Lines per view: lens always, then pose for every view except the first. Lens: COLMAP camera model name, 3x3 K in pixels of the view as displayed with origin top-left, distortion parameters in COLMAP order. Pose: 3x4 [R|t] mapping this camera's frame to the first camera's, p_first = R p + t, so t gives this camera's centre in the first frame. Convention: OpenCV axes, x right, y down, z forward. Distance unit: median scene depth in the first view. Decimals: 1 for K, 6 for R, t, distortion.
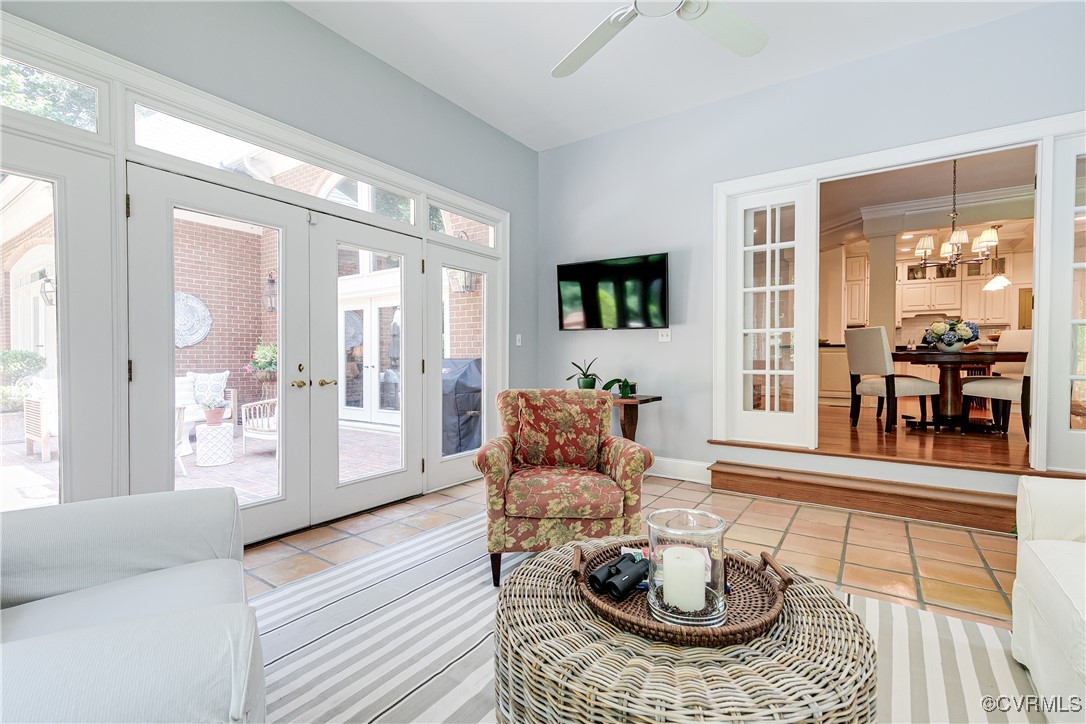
lens RADIAL K [[494.5, 0, 543.8], [0, 494.5, 363.0], [0, 0, 1]] dist [0.009639, -0.001822]
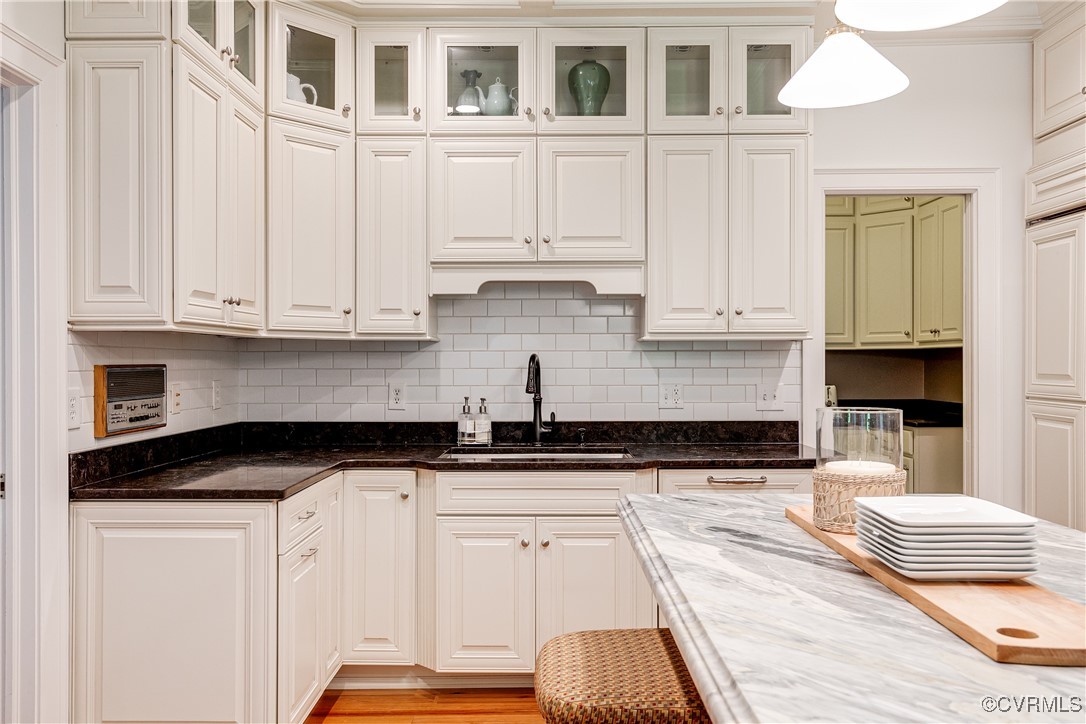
lens RADIAL K [[859.1, 0, 552.2], [0, 859.1, 365.4], [0, 0, 1]] dist [0.007245, -0.009148]
pose [[0.824214, -0.006000, 0.566247, 0.572596], [0.011518, 0.999915, -0.006170, -0.059454], [-0.566161, 0.011608, 0.824213, 0.690568]]
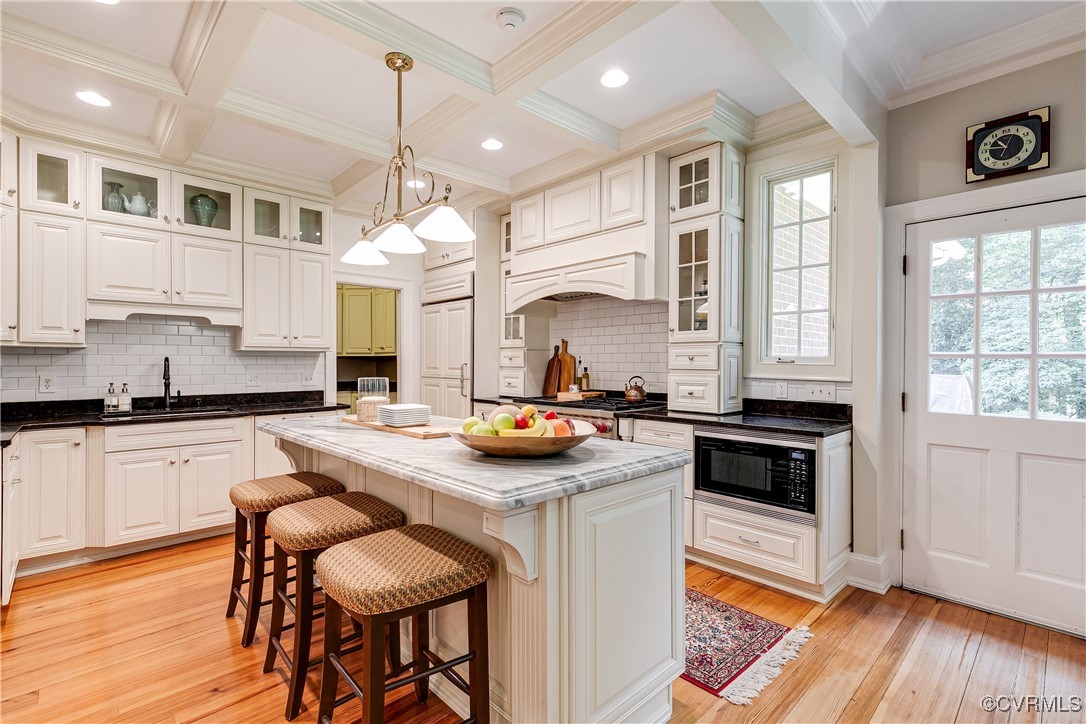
lens RADIAL K [[494.5, 0, 544.7], [0, 494.5, 364.8], [0, 0, 1]] dist [0.009639, -0.001822]
pose [[0.209889, -0.005787, 0.977708, 0.470039], [0.013734, 0.999901, 0.002970, -0.058054], [-0.977629, 0.012805, 0.209948, 0.645496]]
